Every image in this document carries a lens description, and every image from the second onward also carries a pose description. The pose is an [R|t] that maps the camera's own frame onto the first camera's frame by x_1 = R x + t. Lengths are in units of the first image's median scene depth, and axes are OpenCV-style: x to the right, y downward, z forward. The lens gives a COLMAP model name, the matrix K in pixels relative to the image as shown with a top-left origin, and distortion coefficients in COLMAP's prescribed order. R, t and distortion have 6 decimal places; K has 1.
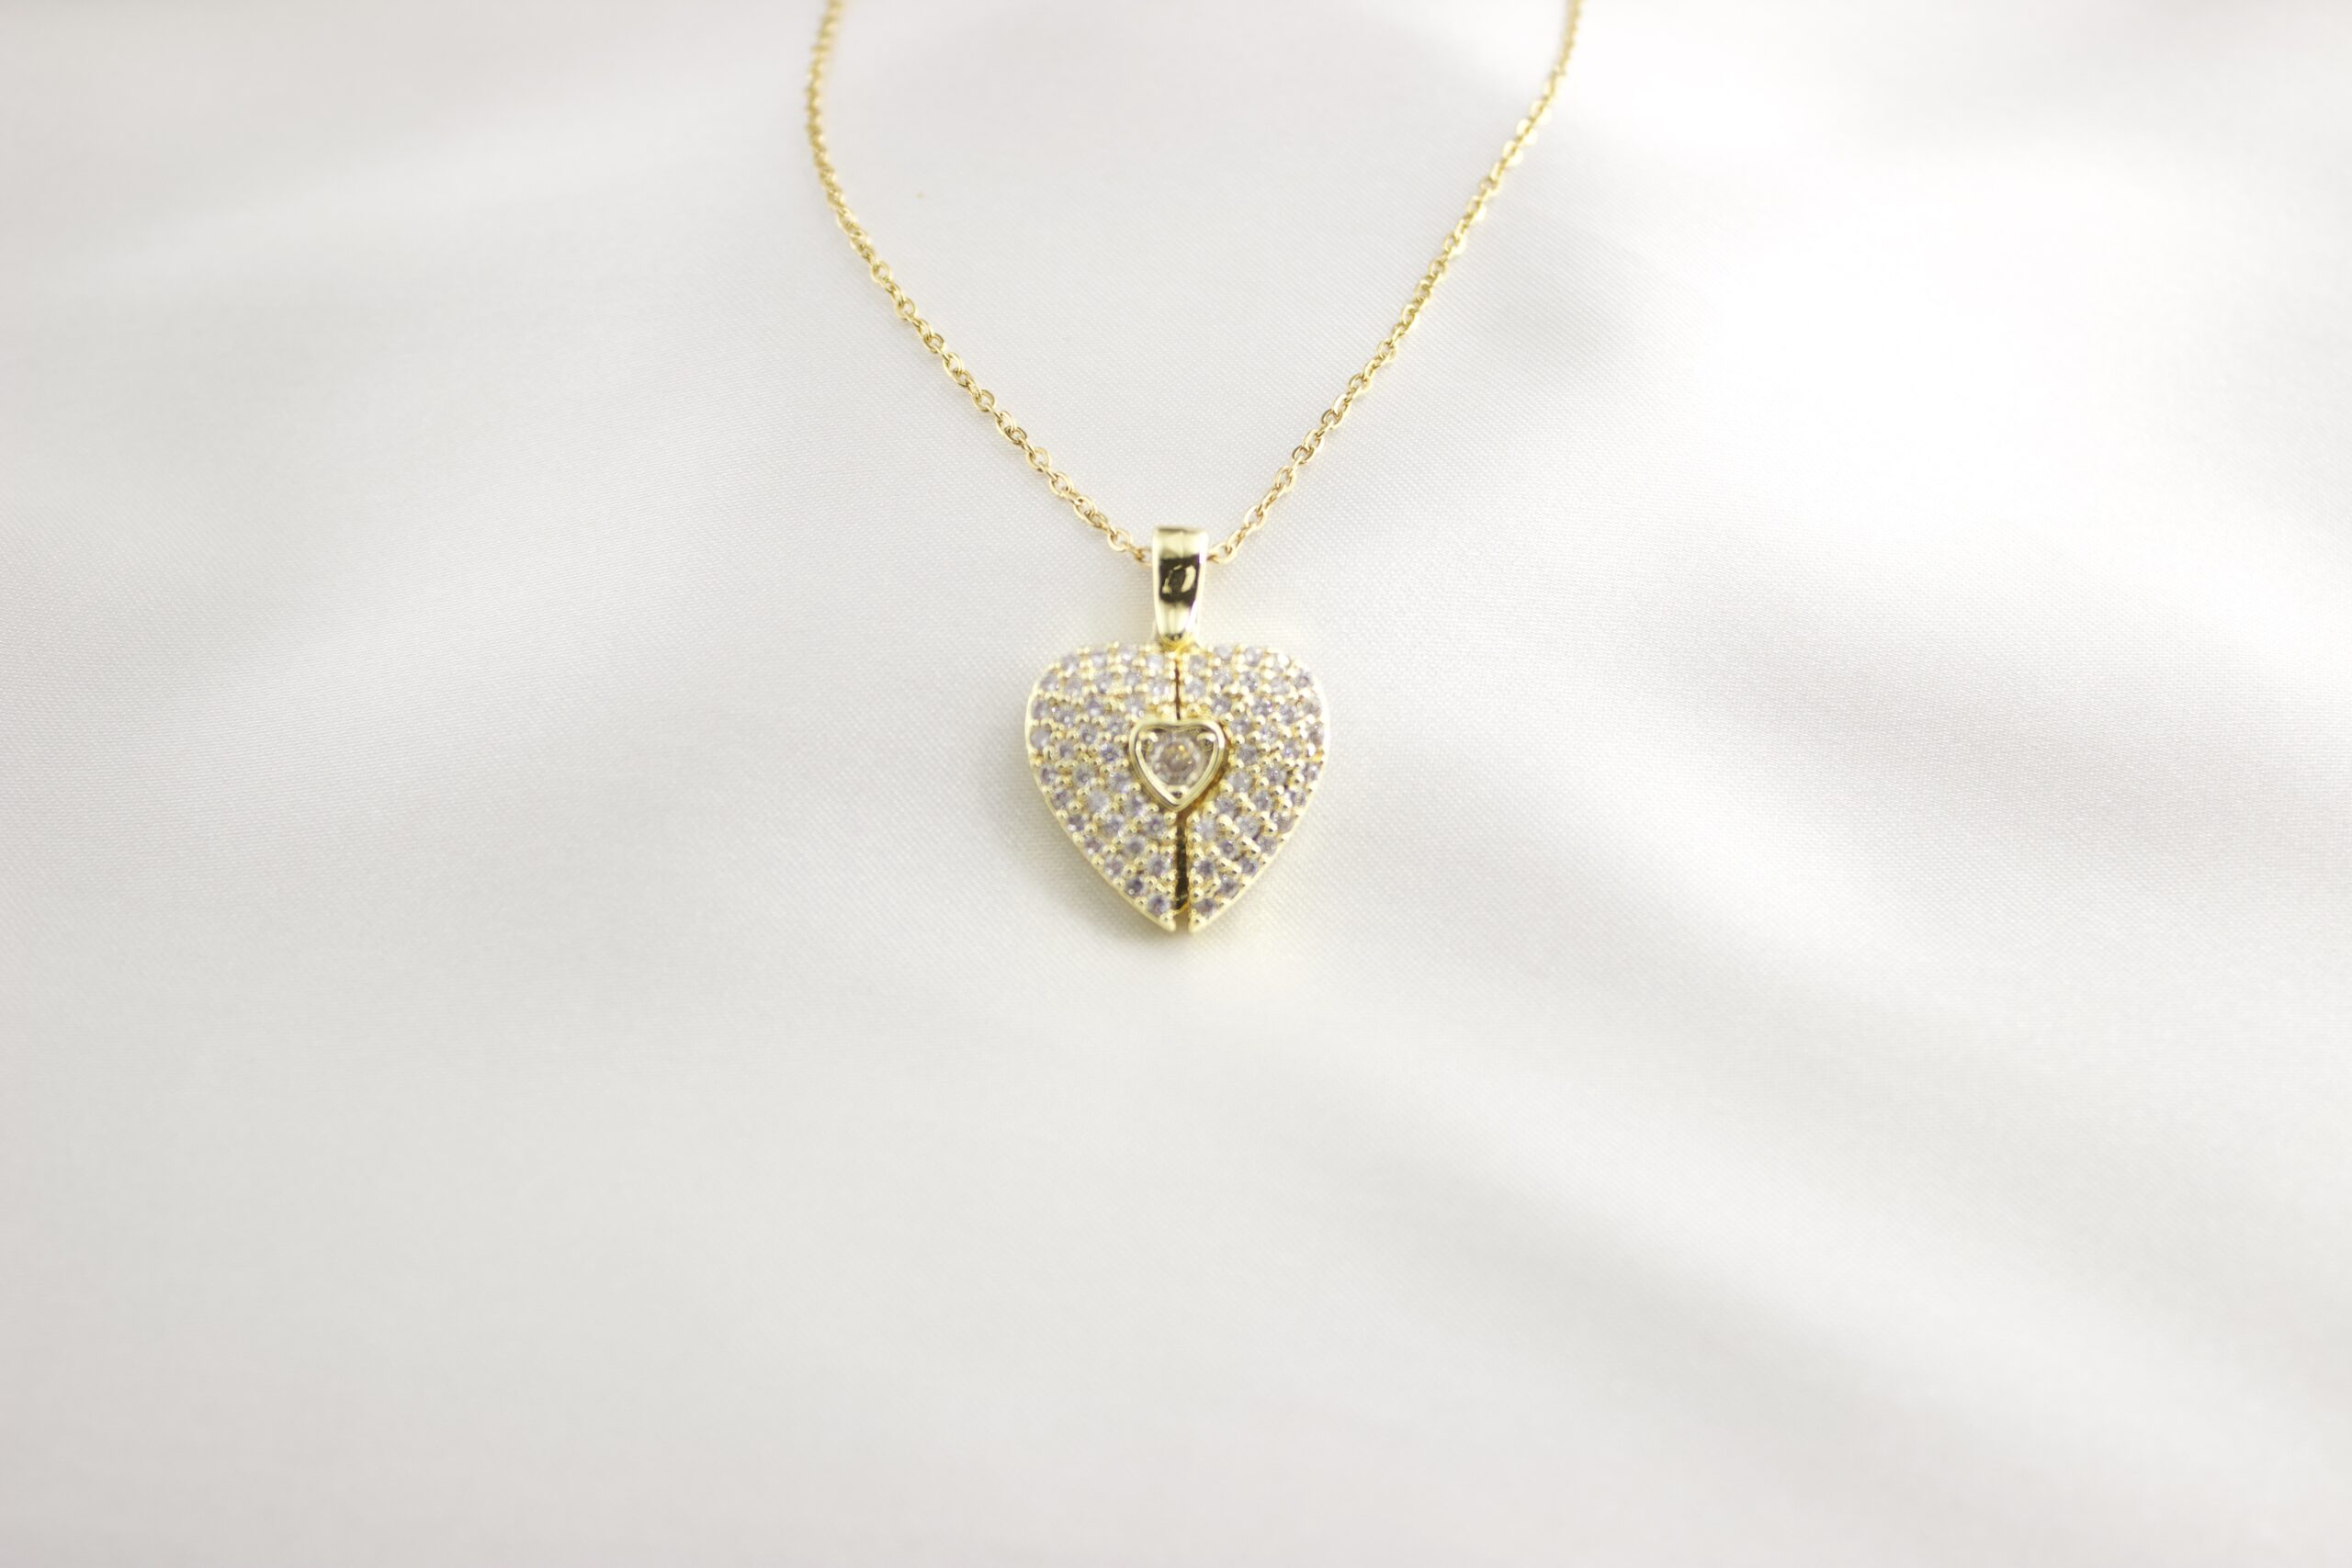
lens RADIAL K [[4706.7, 0, 1183.7], [0, 4706.7, 775.5], [0, 0, 1]] dist [-0.047441, 0.000000]
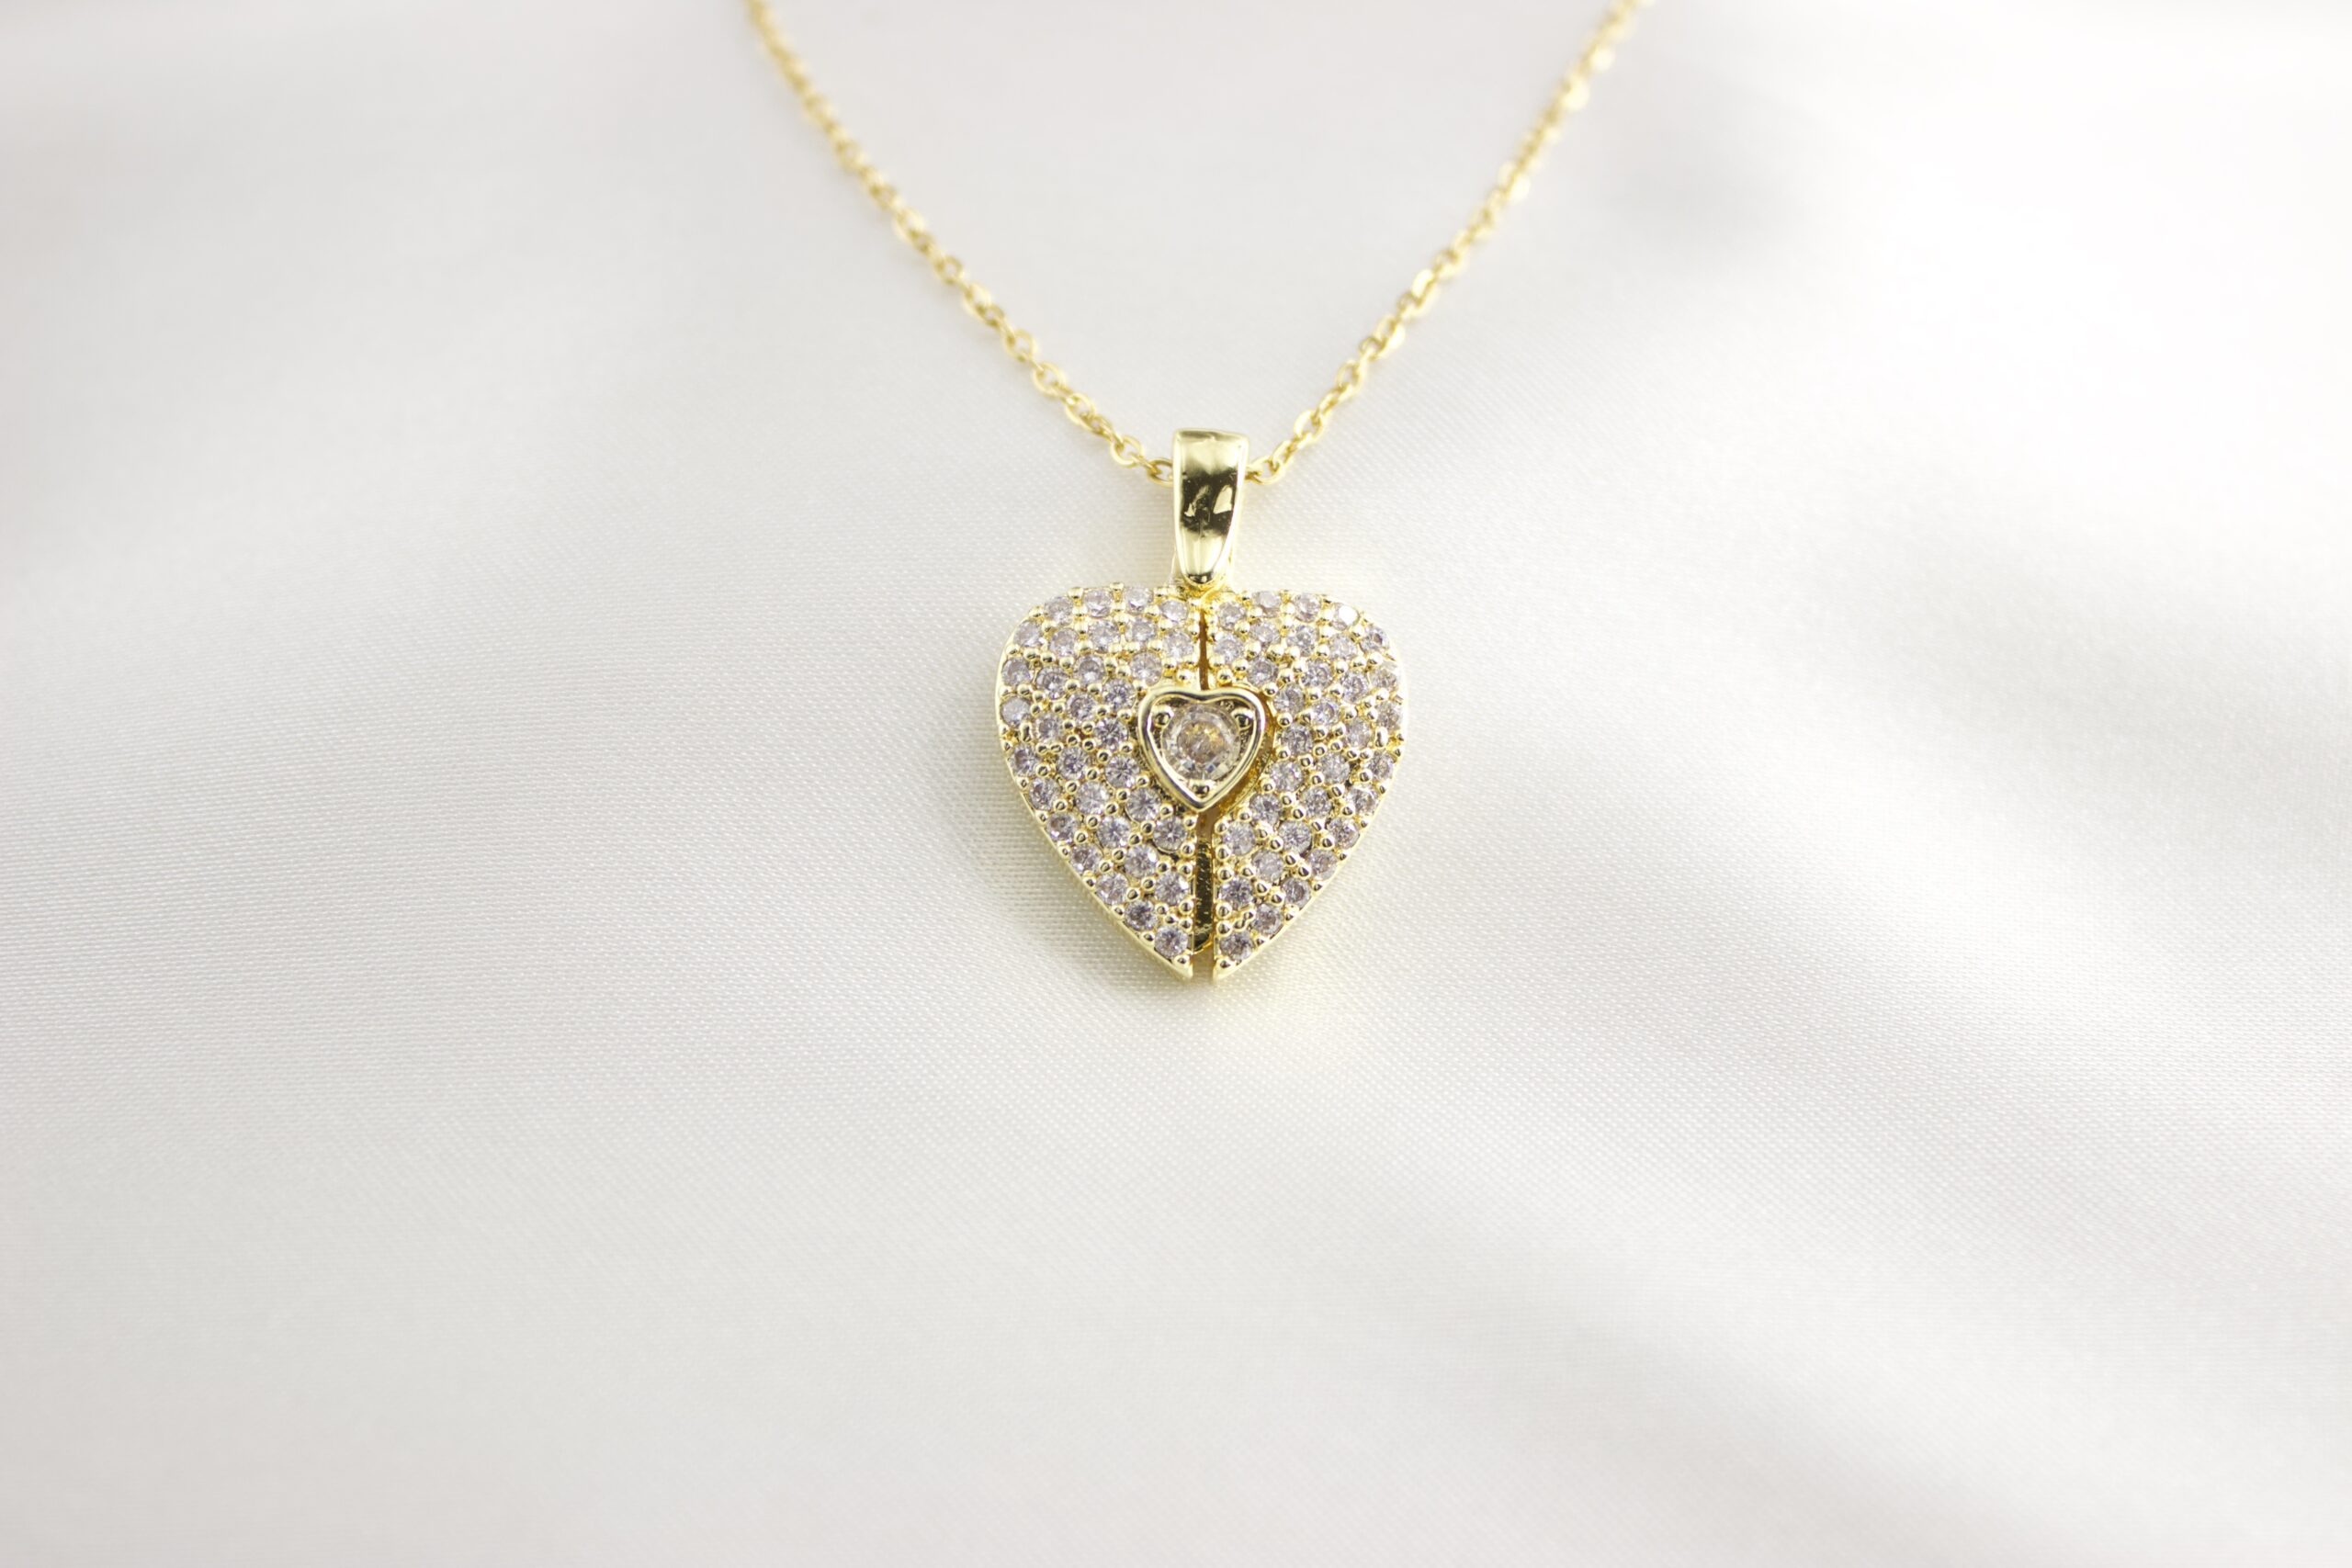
lens RADIAL K [[4706.7, 0, 1177.6], [0, 4706.7, 794.6], [0, 0, 1]] dist [-0.047441, 0.000000]
pose [[0.999707, 0.022829, 0.008002, -0.010420], [-0.022722, 0.999656, -0.013133, 0.013842], [-0.008299, 0.012947, 0.999882, 0.262428]]
